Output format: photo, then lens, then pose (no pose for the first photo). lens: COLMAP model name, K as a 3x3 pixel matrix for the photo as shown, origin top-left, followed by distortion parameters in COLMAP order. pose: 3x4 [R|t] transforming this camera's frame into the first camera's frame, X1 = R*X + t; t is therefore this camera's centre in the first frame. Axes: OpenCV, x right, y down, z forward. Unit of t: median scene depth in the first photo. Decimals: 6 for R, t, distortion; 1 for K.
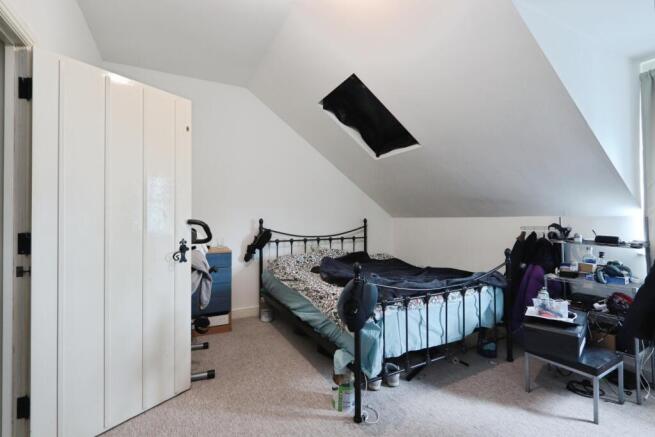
lens RADIAL K [[299.0, 0, 327.1], [0, 299.0, 221.6], [0, 0, 1]] dist [0.000747, -0.000444]
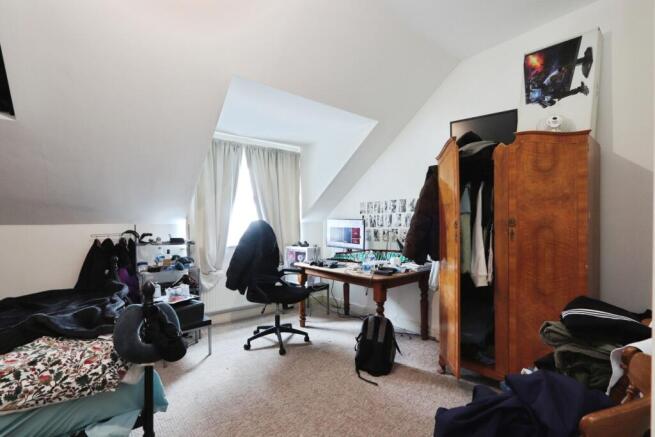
lens RADIAL K [[299.0, 0, 327.1], [0, 299.0, 221.6], [0, 0, 1]] dist [0.000747, -0.000444]
pose [[-0.197268, 0.009378, 0.980305, -0.555875], [0.008083, 0.999936, -0.007939, -0.012165], [-0.980316, 0.006357, -0.197331, 0.487013]]
